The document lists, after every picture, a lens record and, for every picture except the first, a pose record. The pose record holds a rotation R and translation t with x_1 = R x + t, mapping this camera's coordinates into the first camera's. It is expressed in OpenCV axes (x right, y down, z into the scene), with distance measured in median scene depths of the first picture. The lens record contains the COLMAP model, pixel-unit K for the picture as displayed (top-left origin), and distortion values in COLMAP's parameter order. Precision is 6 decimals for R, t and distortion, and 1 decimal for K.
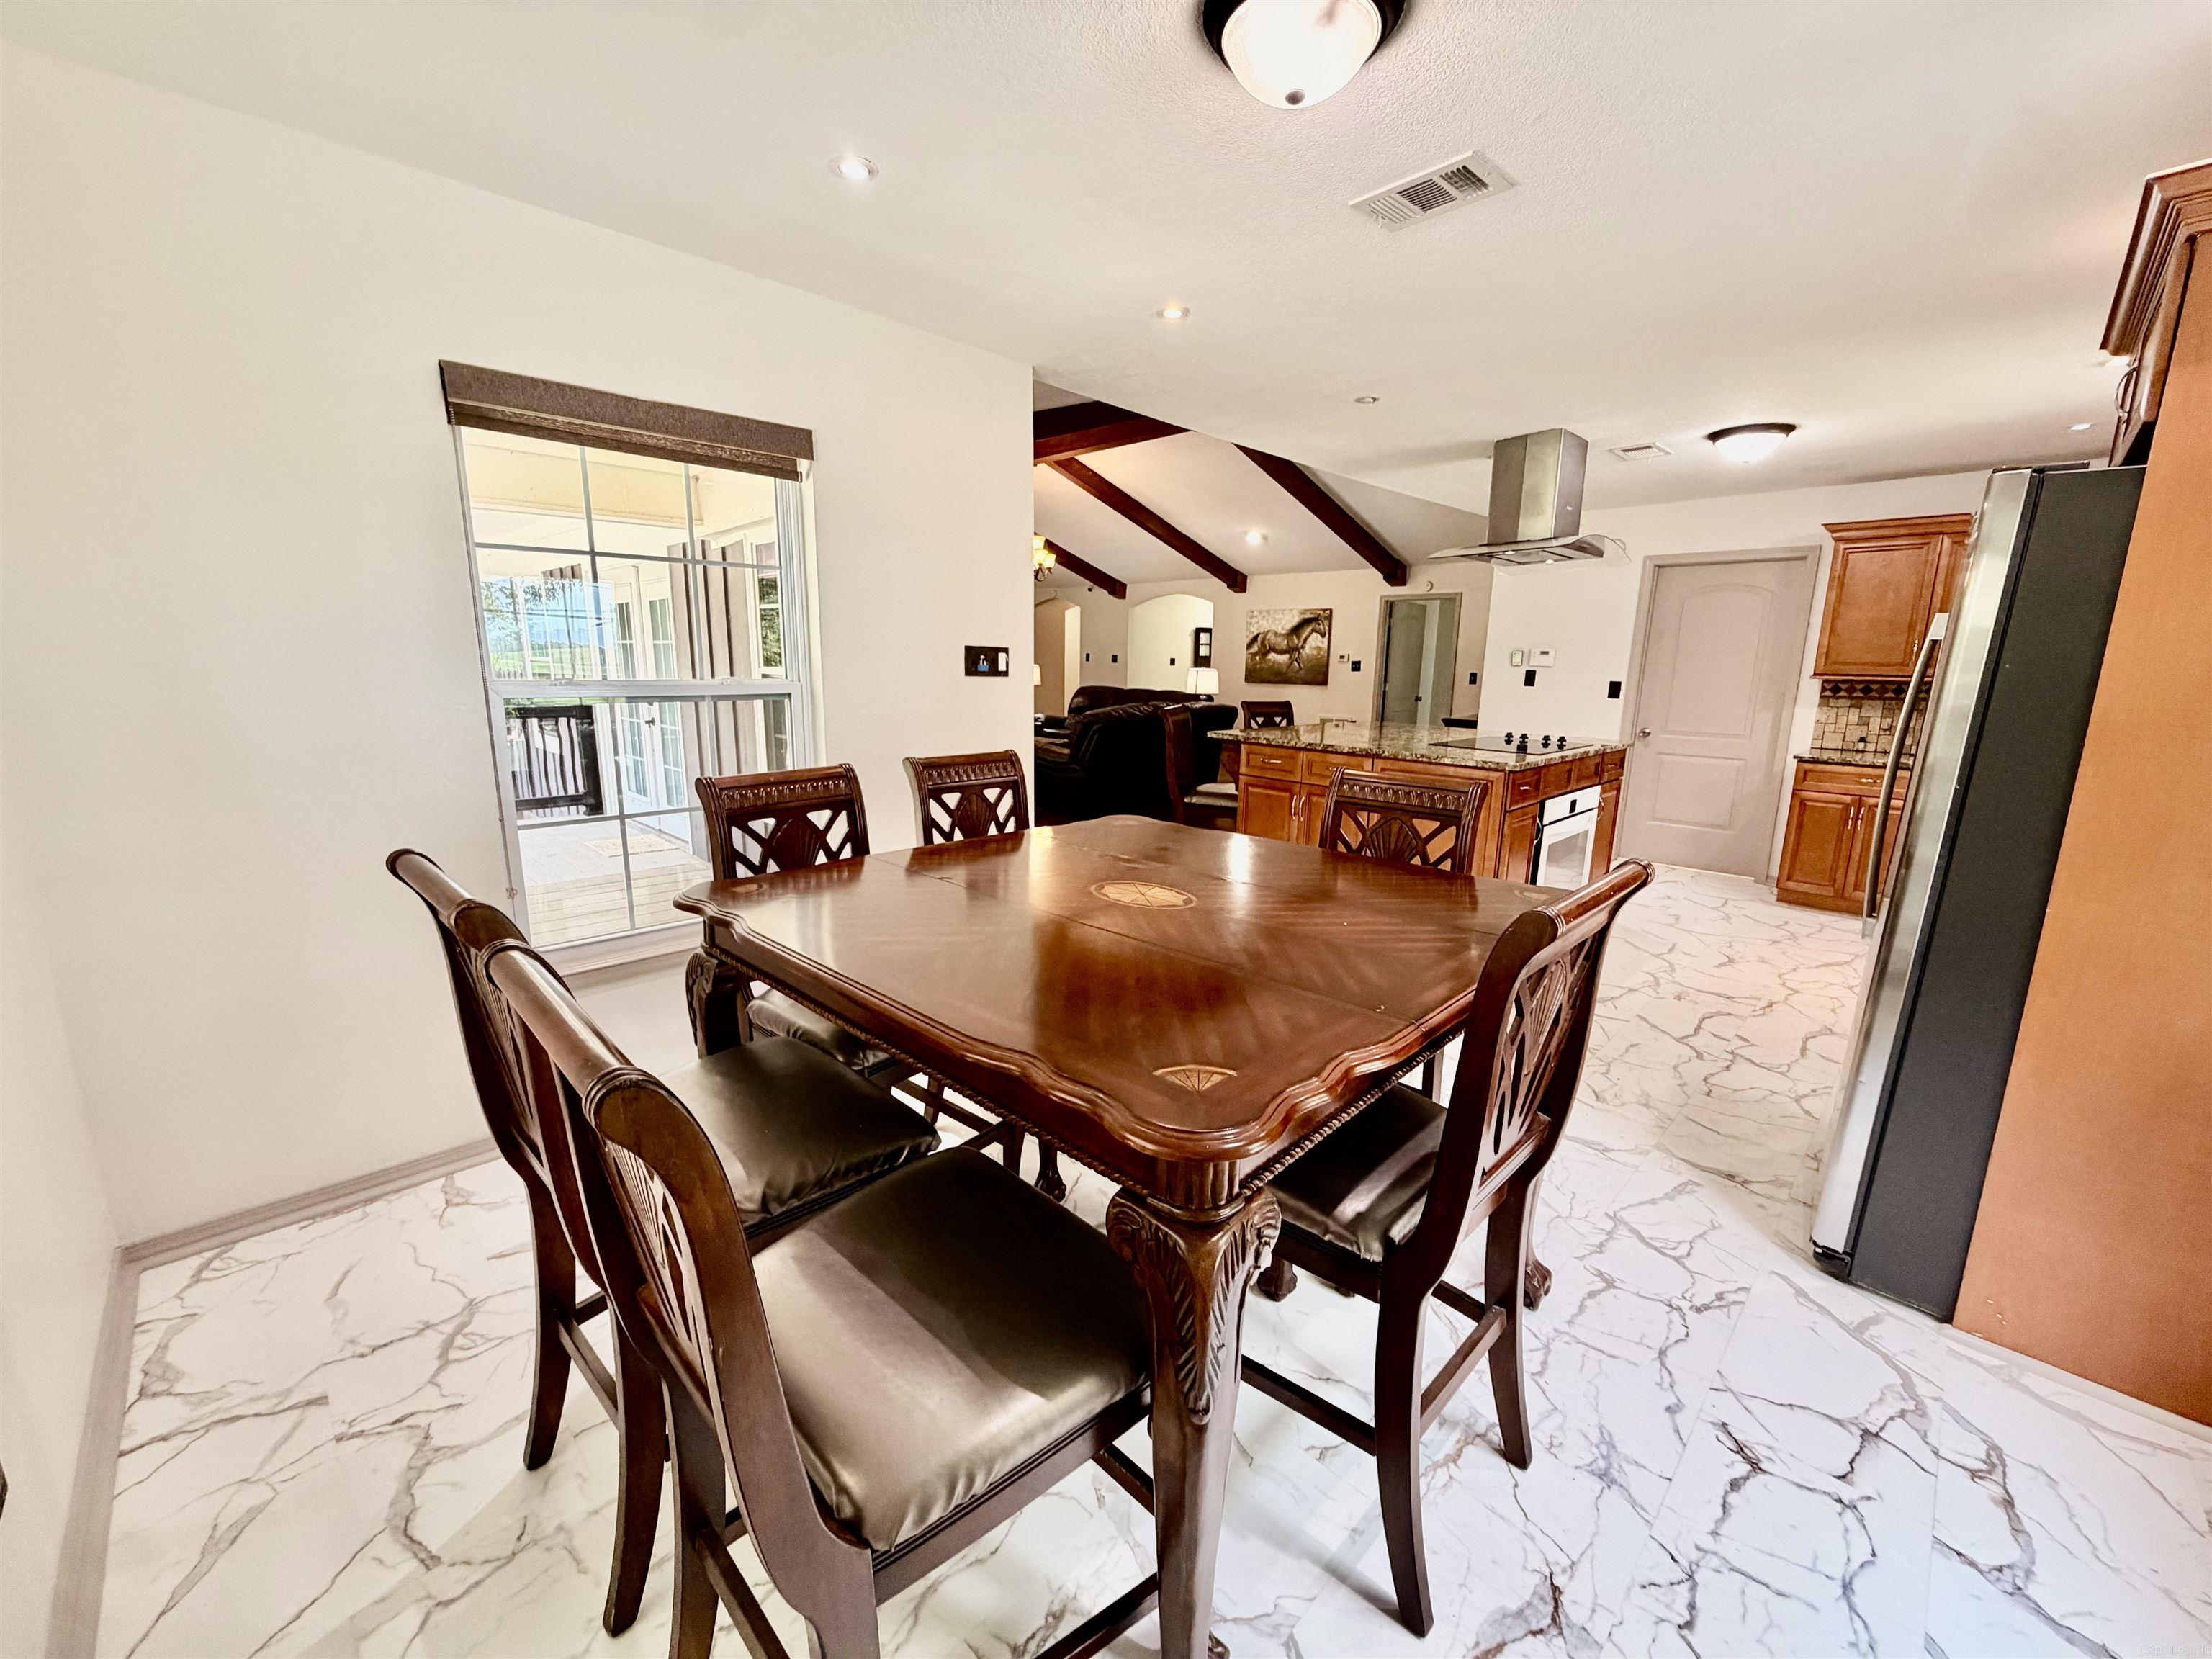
lens RADIAL K [[883.5, 0, 1102.4], [0, 883.5, 827.4], [0, 0, 1]] dist [-0.000583, 0.000393]
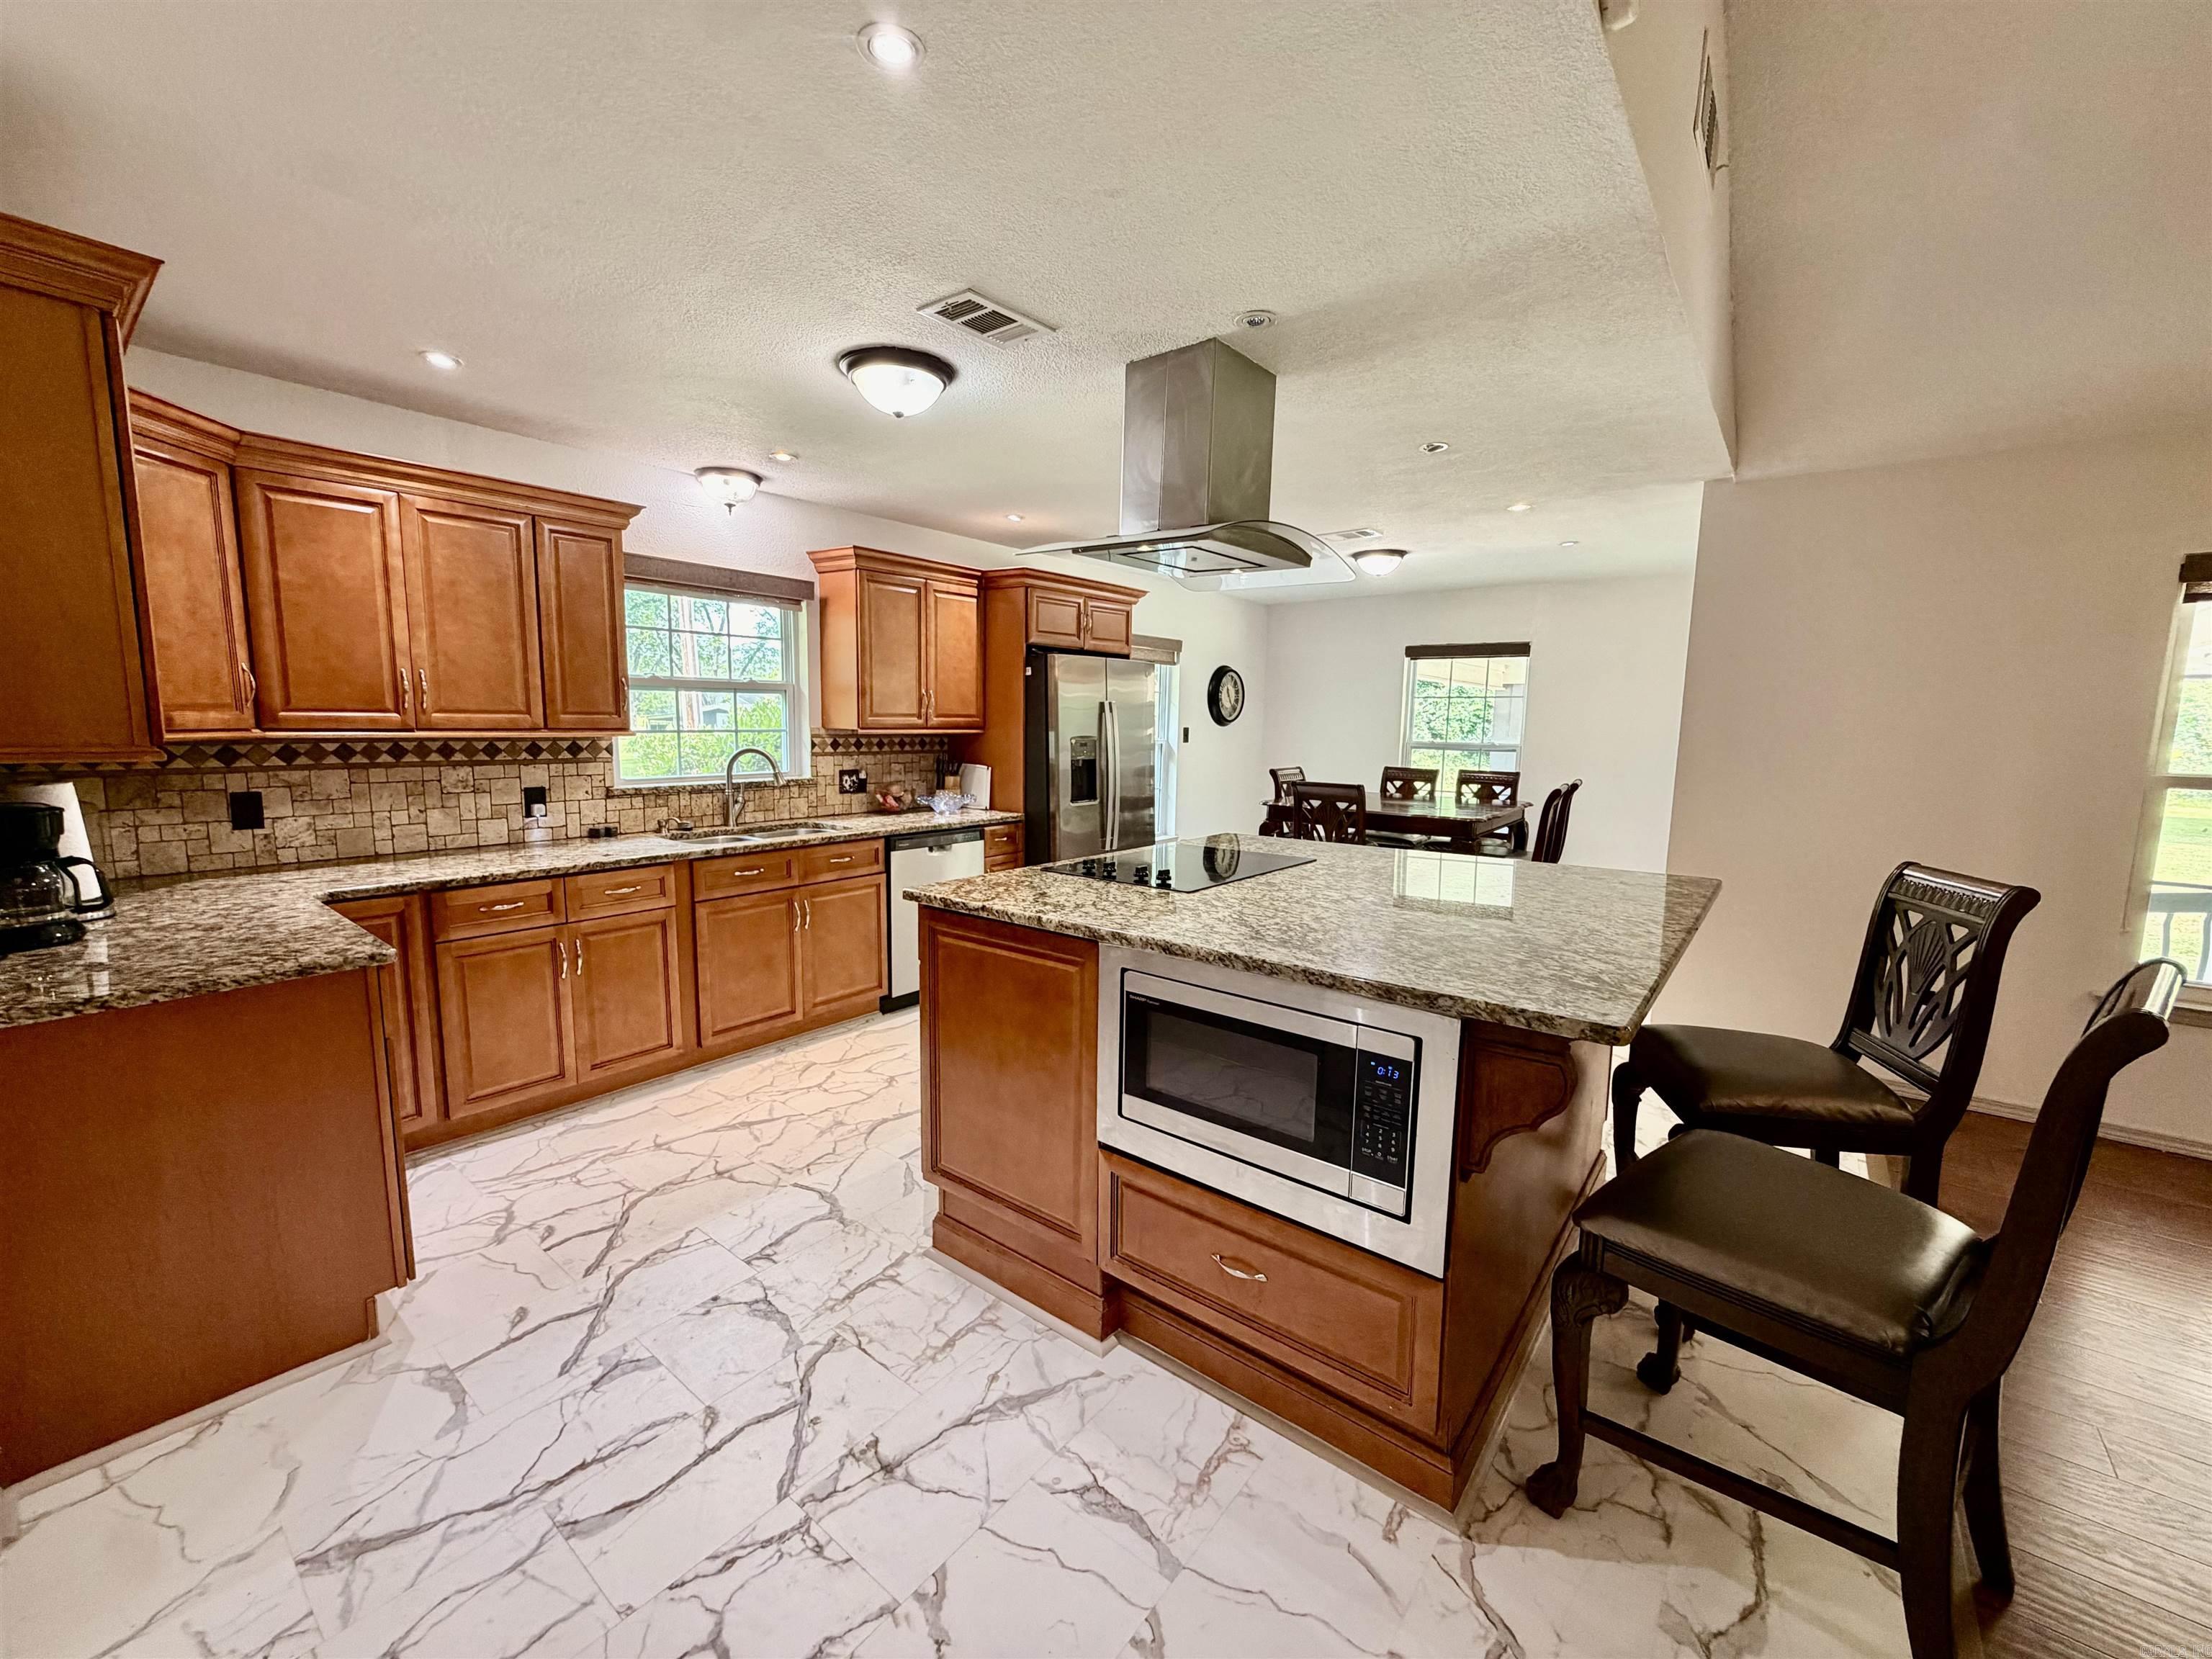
lens RADIAL K [[883.5, 0, 1102.2], [0, 883.5, 830.2], [0, 0, 1]] dist [-0.000583, 0.000393]
pose [[-0.992789, -0.015813, -0.118823, 0.398397], [-0.052115, 0.949616, 0.309052, -0.203297], [0.107950, 0.313016, -0.943593, 1.050076]]
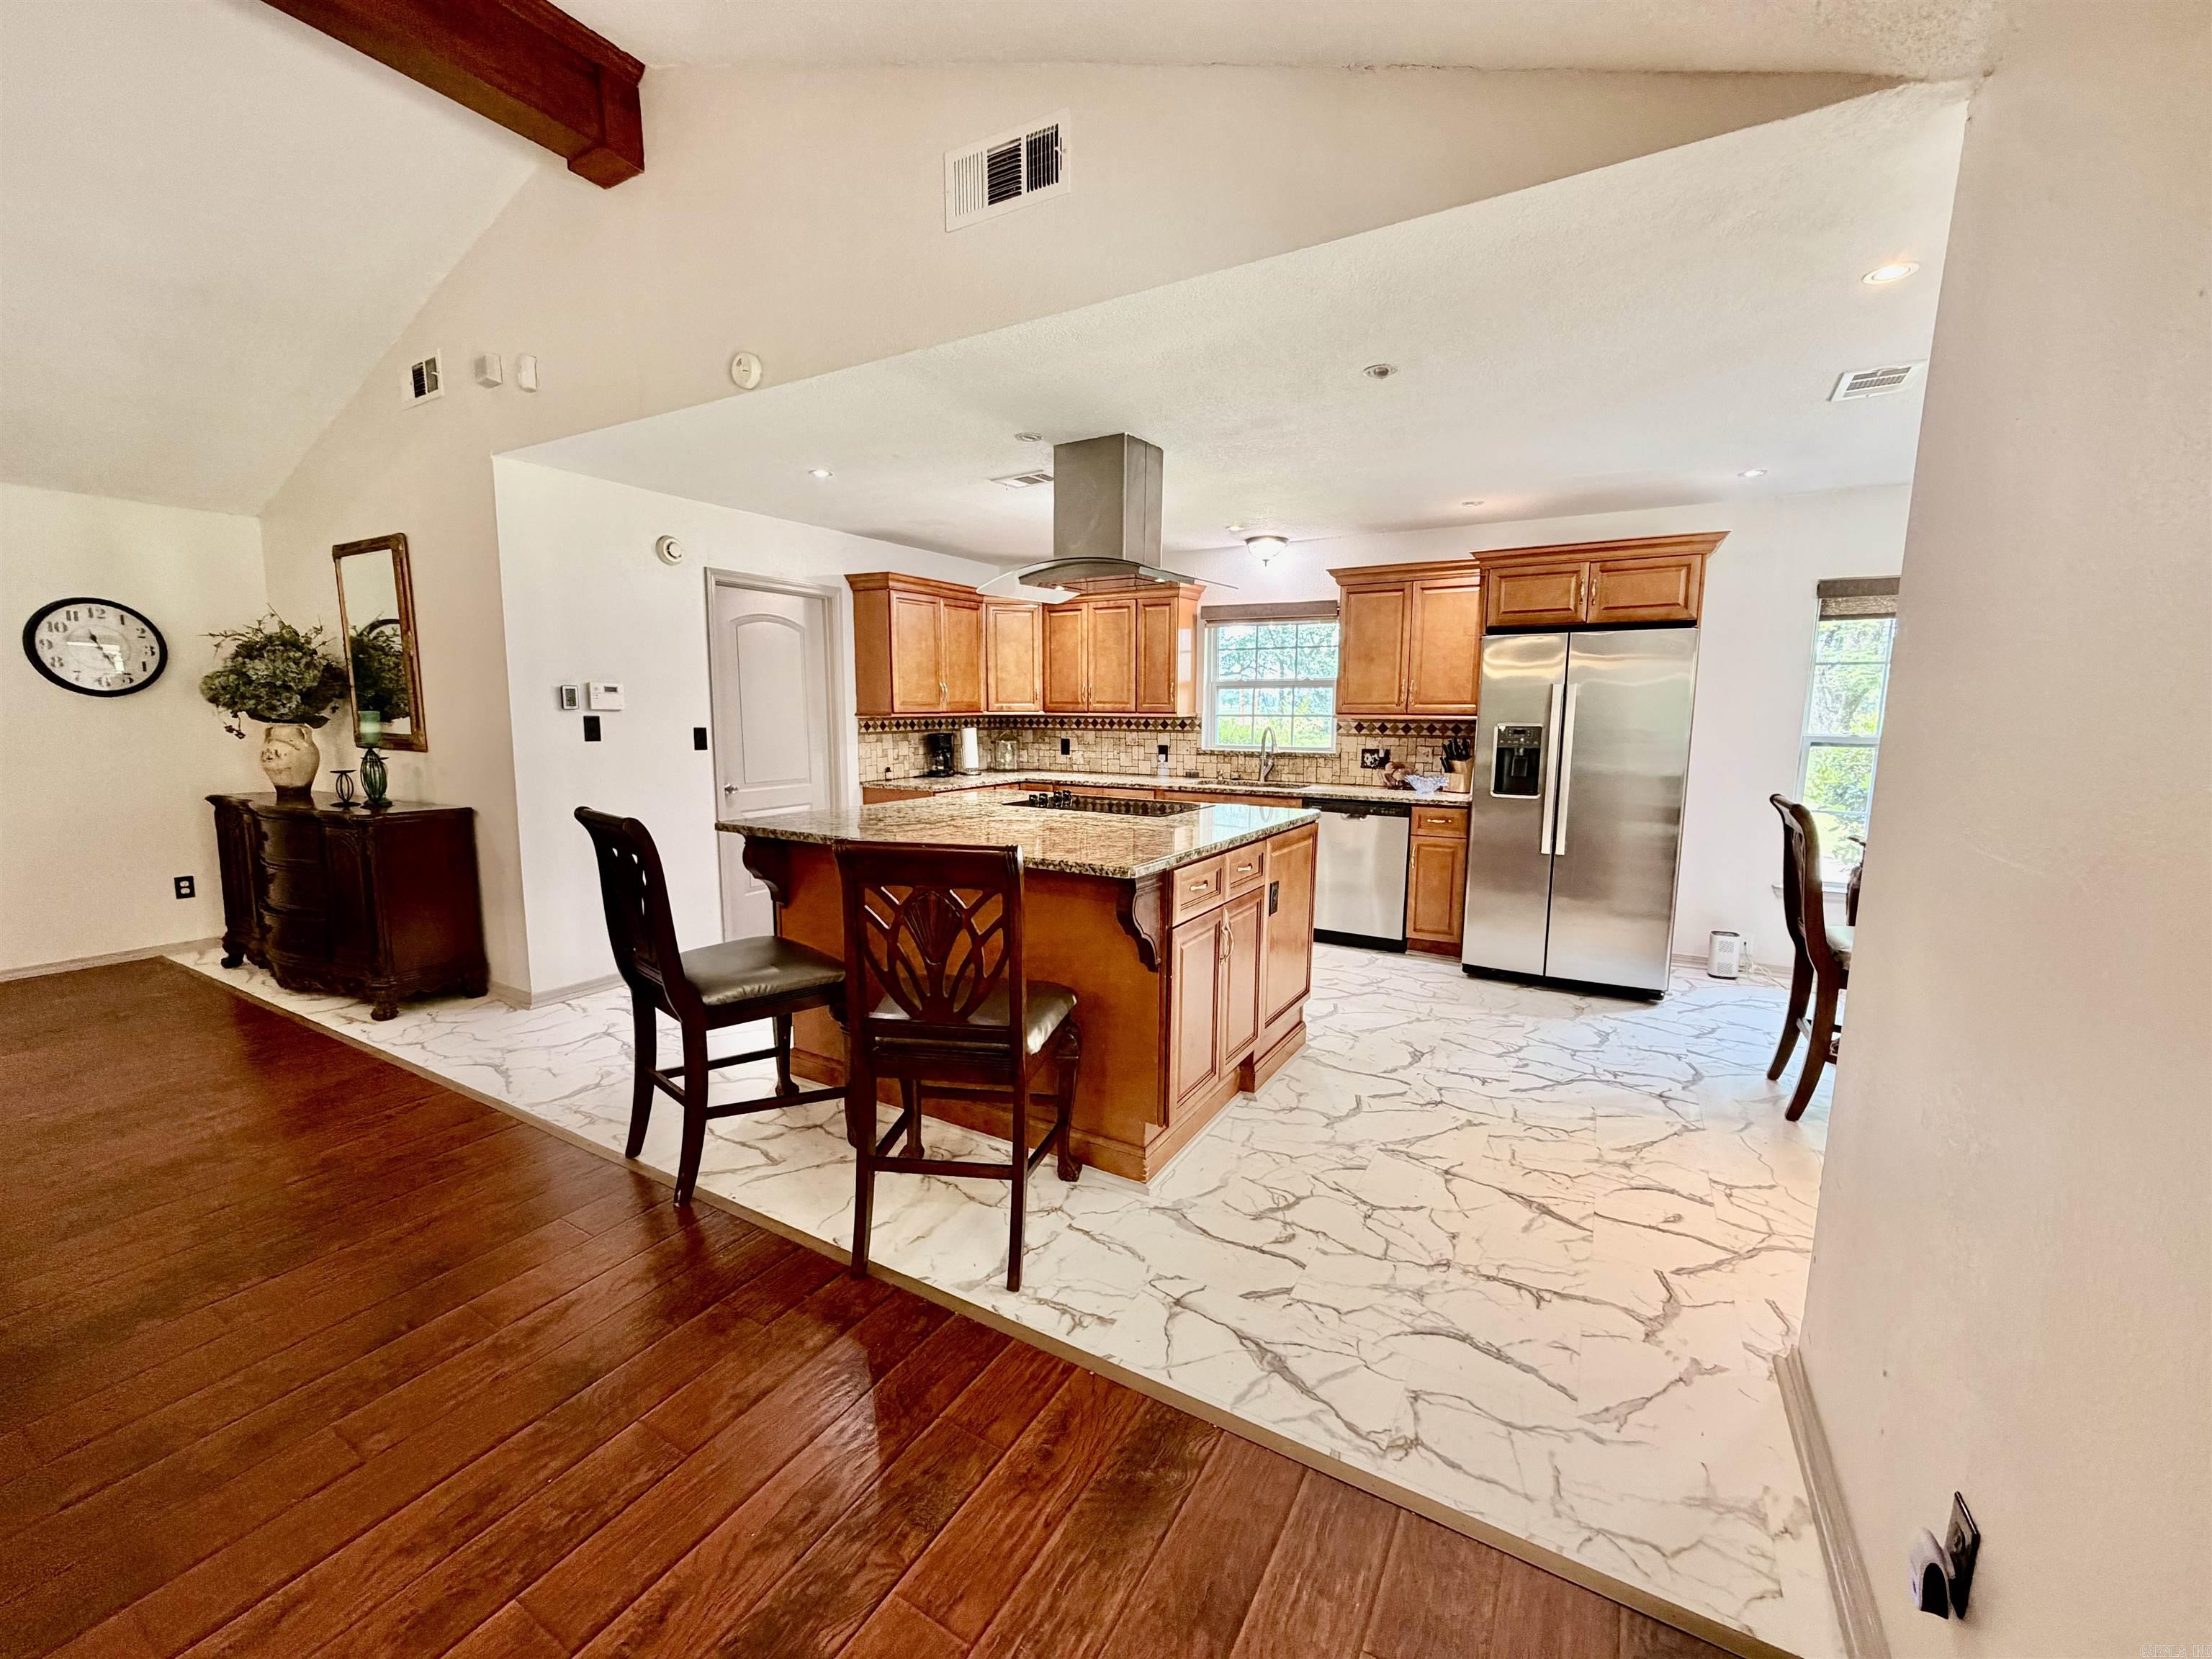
lens RADIAL K [[883.5, 0, 1100.9], [0, 883.5, 832.4], [0, 0, 1]] dist [-0.000583, 0.000393]
pose [[-0.258719, -0.154351, 0.953541, -0.230306], [0.173949, 0.963568, 0.203171, -0.162175], [-0.950161, 0.218432, -0.222444, 0.806521]]
